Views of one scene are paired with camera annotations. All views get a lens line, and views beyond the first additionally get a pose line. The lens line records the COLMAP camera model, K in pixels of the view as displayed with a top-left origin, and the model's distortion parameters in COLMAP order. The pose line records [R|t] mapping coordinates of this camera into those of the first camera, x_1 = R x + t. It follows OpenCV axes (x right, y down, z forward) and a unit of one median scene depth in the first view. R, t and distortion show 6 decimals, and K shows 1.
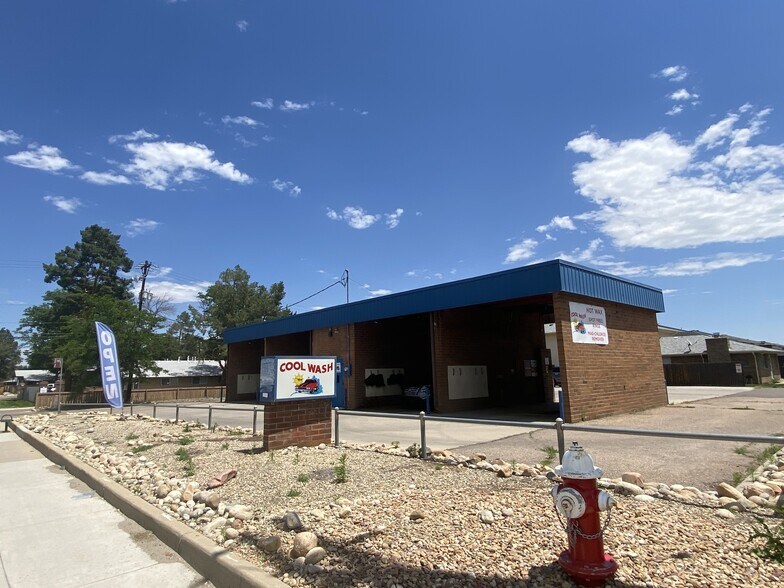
lens RADIAL K [[446.6, 0, 391.1], [0, 446.6, 293.8], [0, 0, 1]] dist [0.029537, -0.028589]
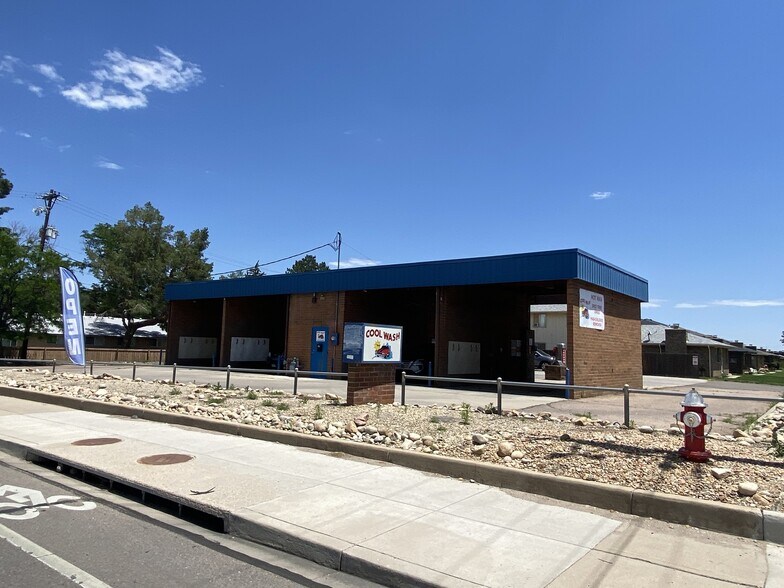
lens RADIAL K [[537.4, 0, 391.3], [0, 537.4, 312.4], [0, 0, 1]] dist [0.046908, -0.015115]
pose [[0.984380, 0.067839, 0.162462, -0.153680], [-0.085128, 0.991143, 0.101930, -0.011463], [-0.154108, -0.114167, 0.981436, -0.121384]]
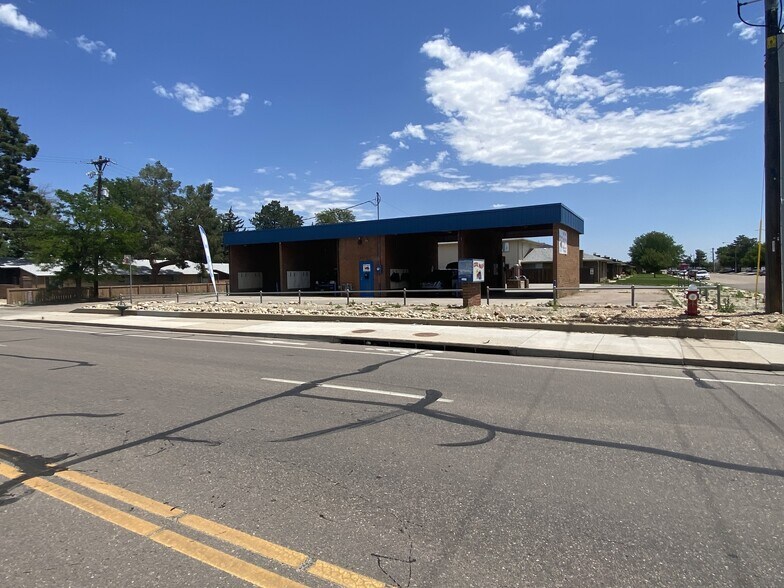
lens RADIAL K [[440.1, 0, 378.8], [0, 440.1, 308.6], [0, 0, 1]] dist [0.040617, -0.011403]
pose [[0.957608, -0.012926, 0.287784, -0.441448], [-0.057863, 0.970002, 0.236110, -0.027518], [-0.282203, -0.242753, 0.928134, -0.249264]]
